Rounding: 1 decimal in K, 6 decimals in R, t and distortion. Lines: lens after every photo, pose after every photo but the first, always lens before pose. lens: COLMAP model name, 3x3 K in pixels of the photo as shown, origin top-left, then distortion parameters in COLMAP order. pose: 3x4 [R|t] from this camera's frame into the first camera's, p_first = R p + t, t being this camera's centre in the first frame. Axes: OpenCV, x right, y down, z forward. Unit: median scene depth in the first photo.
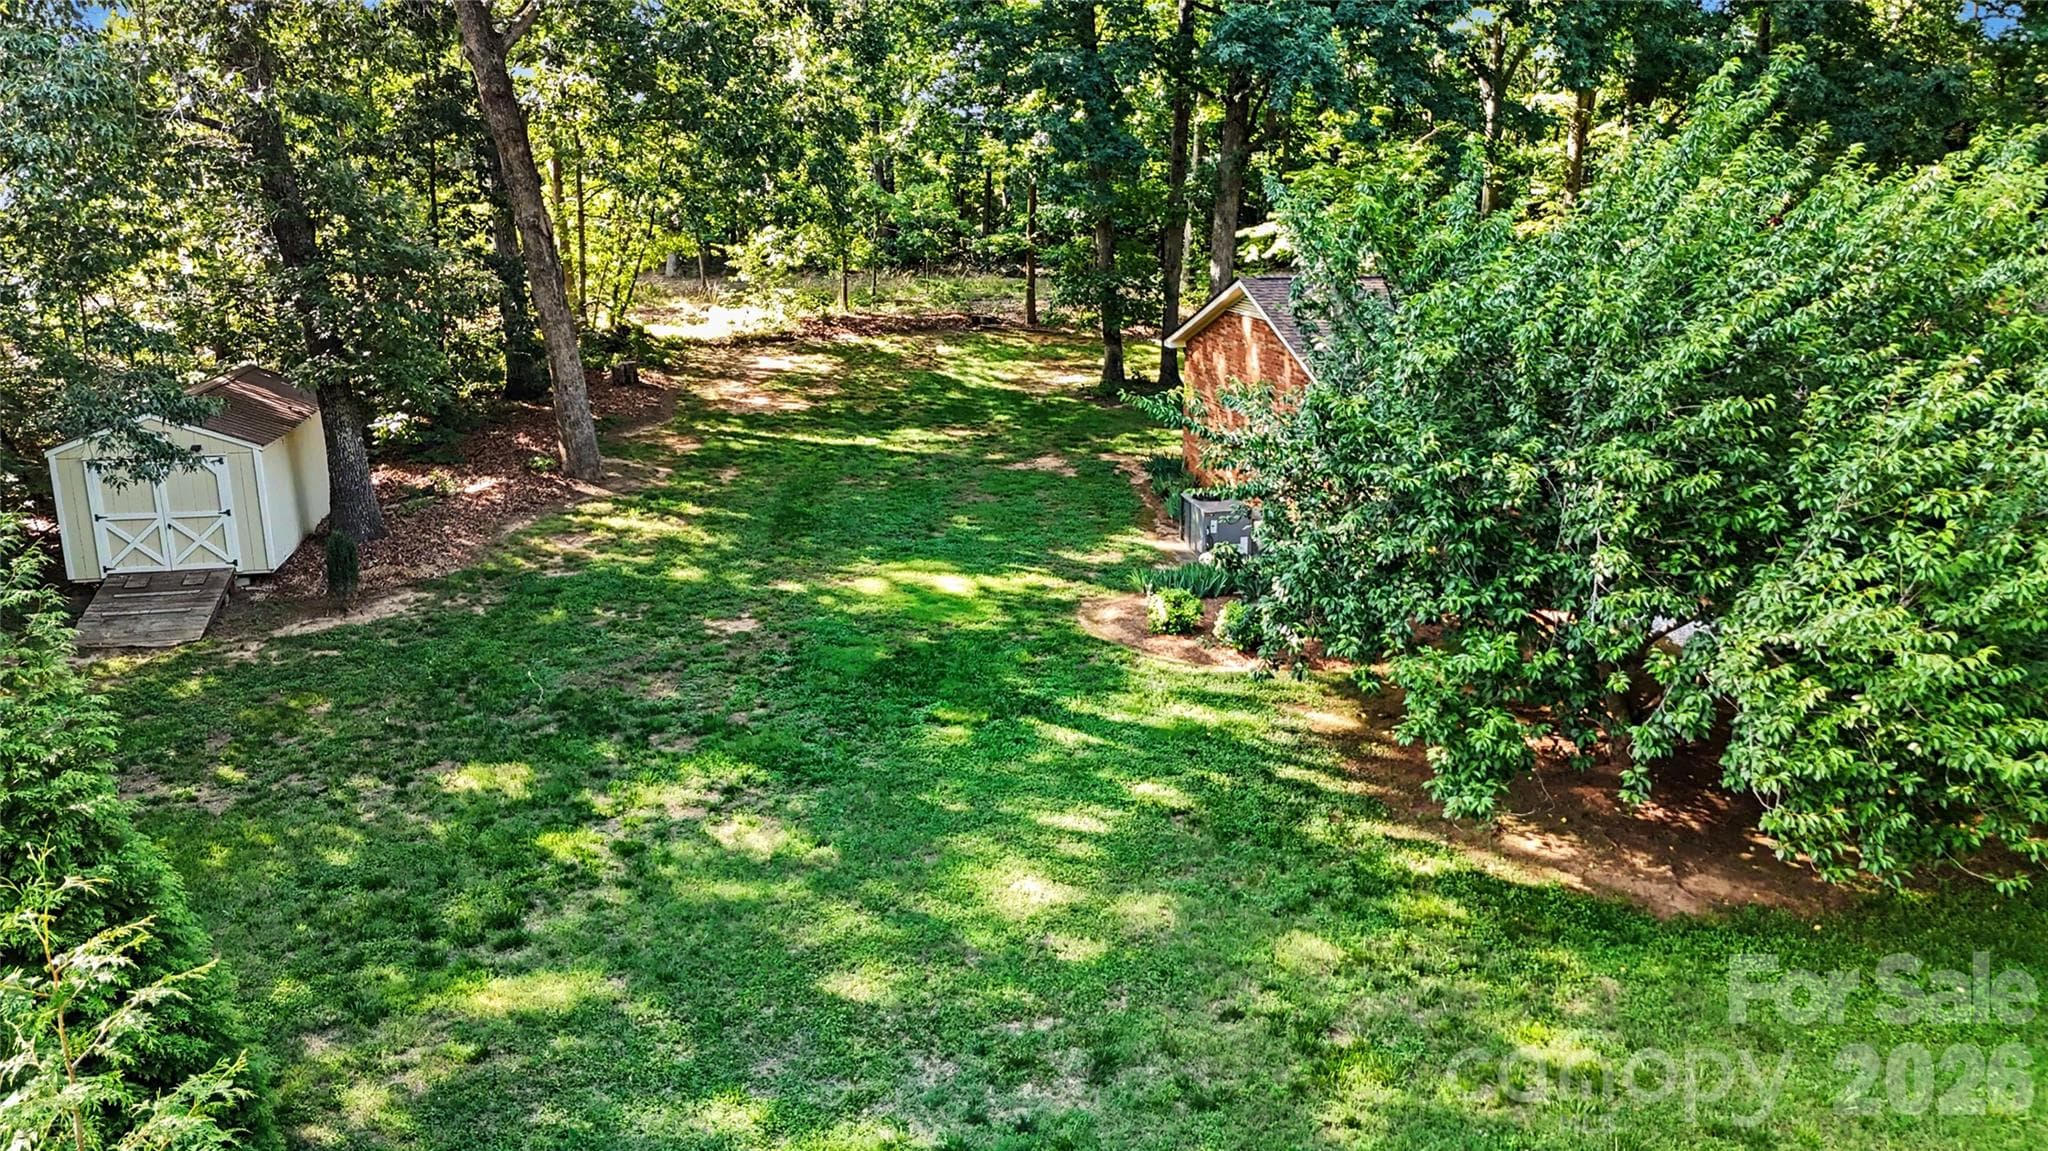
lens RADIAL K [[1515.8, 0, 1024.0], [0, 1515.8, 575.5], [0, 0, 1]] dist [0.100768, -0.137149]
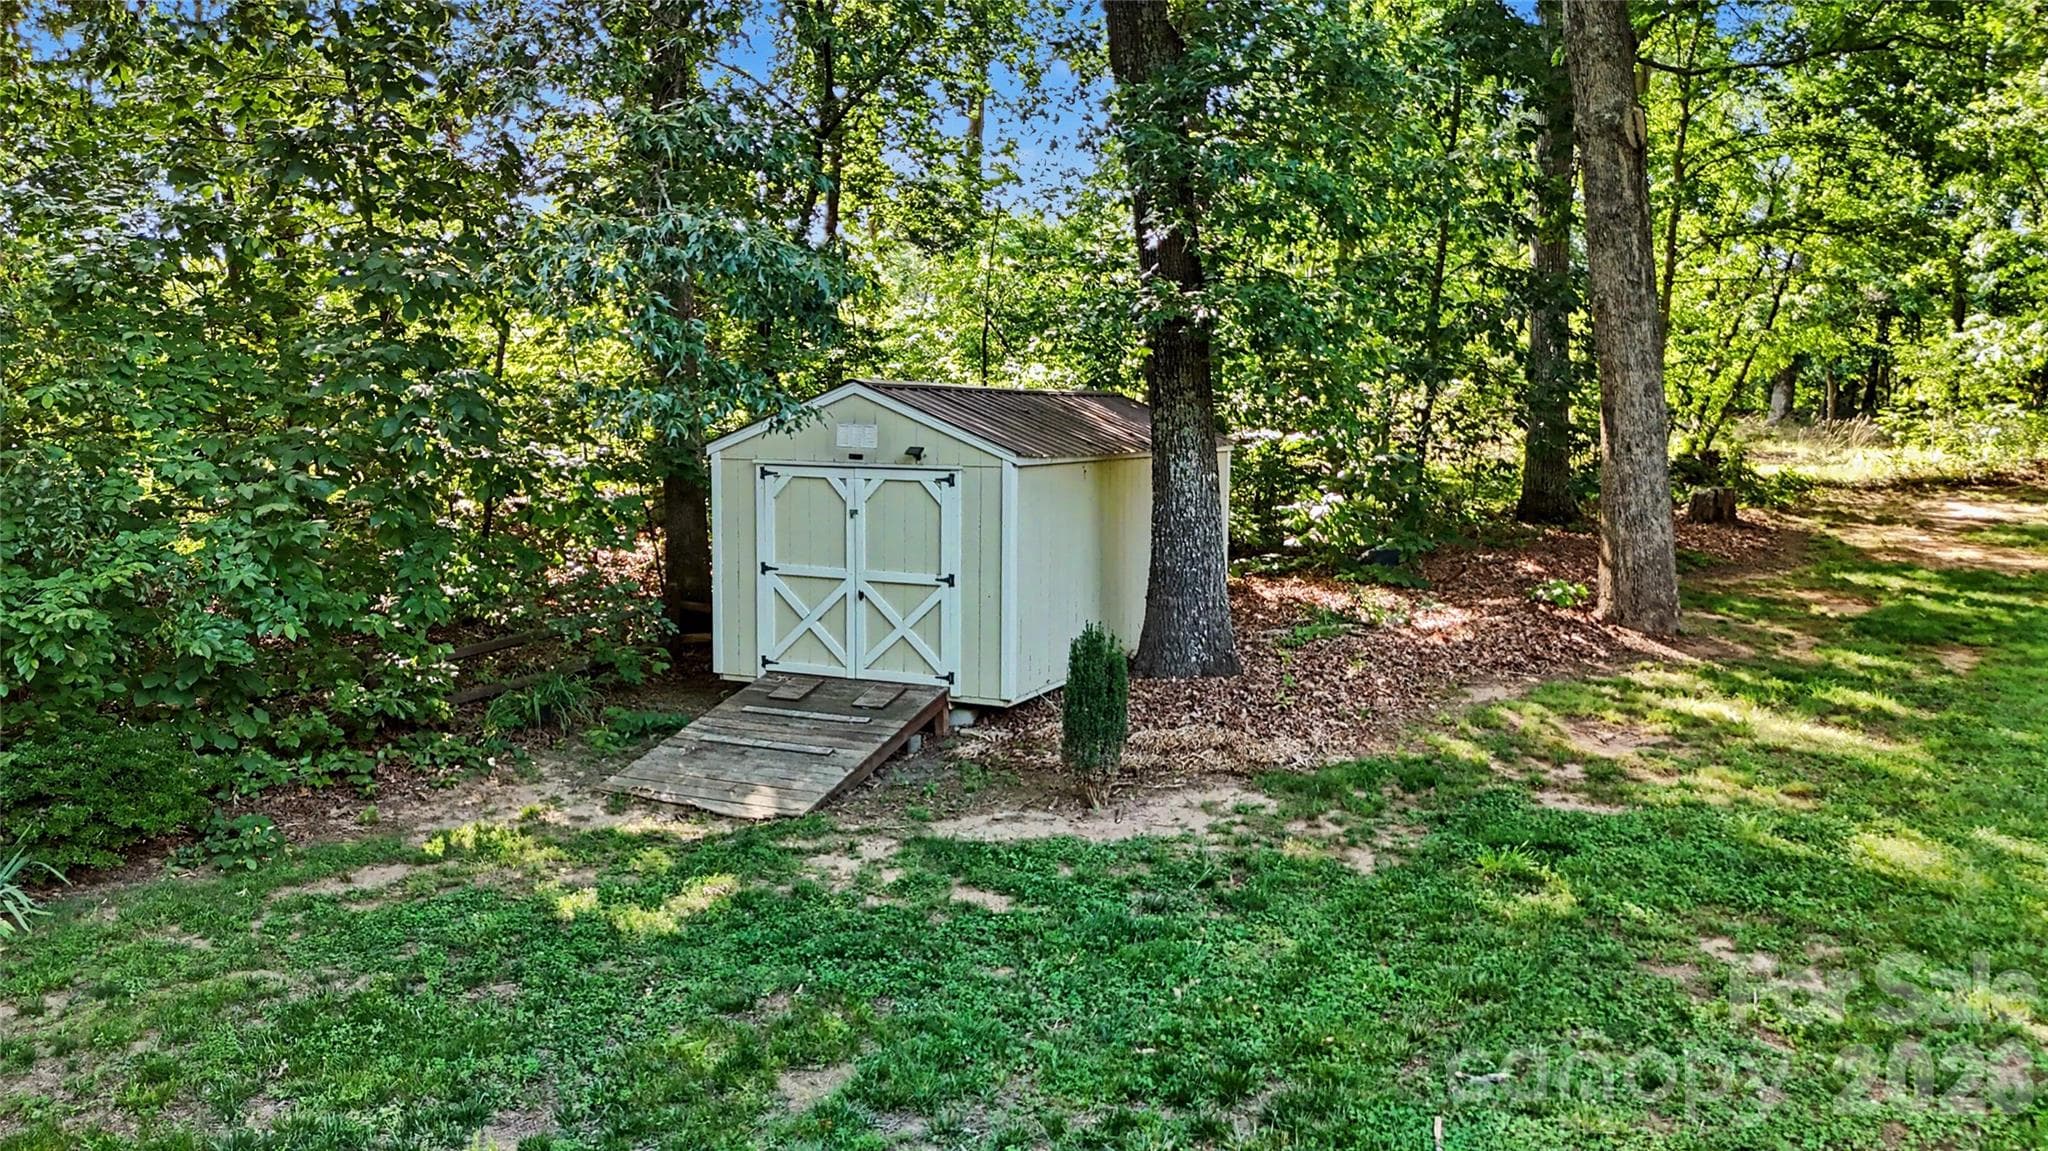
lens RADIAL K [[1515.8, 0, 1024.0], [0, 1515.8, 575.5], [0, 0, 1]] dist [0.100768, -0.137149]
pose [[0.796780, 0.077362, -0.599297, -0.152597], [-0.165969, 0.981646, -0.093941, 0.001325], [0.581030, 0.174315, 0.794996, 0.489918]]
